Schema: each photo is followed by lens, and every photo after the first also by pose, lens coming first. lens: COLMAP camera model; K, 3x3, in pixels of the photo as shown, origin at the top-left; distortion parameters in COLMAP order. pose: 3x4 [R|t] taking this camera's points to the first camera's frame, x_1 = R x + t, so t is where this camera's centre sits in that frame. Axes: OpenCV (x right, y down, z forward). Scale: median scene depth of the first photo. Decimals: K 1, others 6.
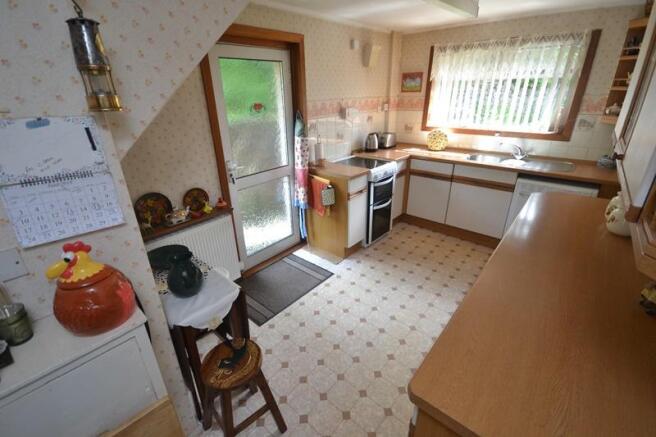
lens RADIAL K [[291.0, 0, 322.0], [0, 291.0, 219.8], [0, 0, 1]] dist [0.002930, -0.009158]
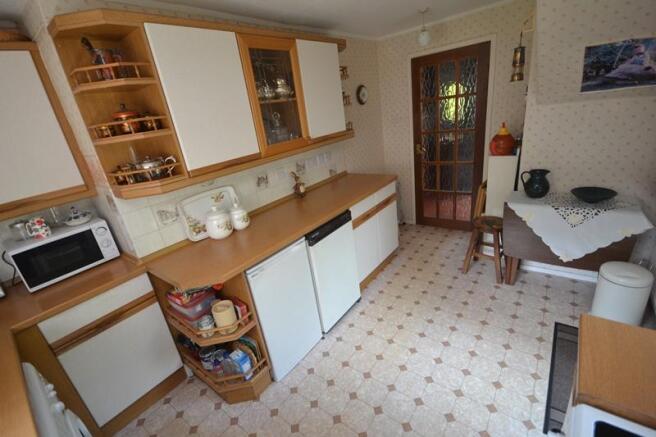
lens RADIAL K [[291.0, 0, 322.0], [0, 291.0, 219.8], [0, 0, 1]] dist [0.002930, -0.009158]
pose [[-0.985292, 0.170642, 0.009019, 0.353012], [0.127239, 0.697400, 0.705297, -0.469619], [0.114064, 0.696071, -0.708855, 1.060768]]
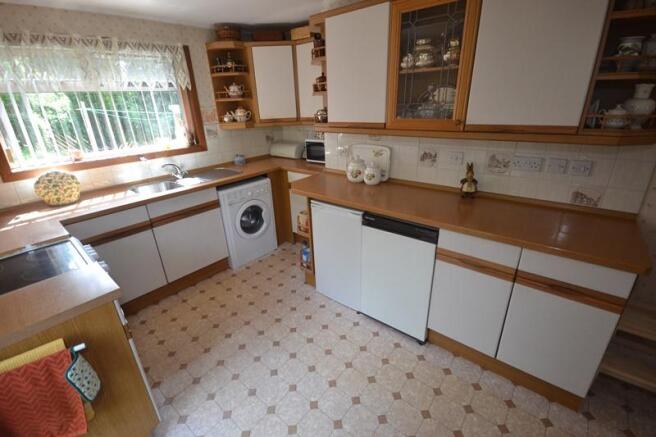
lens RADIAL K [[291.0, 0, 322.0], [0, 291.0, 219.8], [0, 0, 1]] dist [0.002930, -0.009158]
pose [[-0.019426, -0.352966, 0.935435, -0.252957], [0.444224, 0.835143, 0.324348, -0.222830], [-0.895705, 0.421843, 0.140572, 0.596999]]
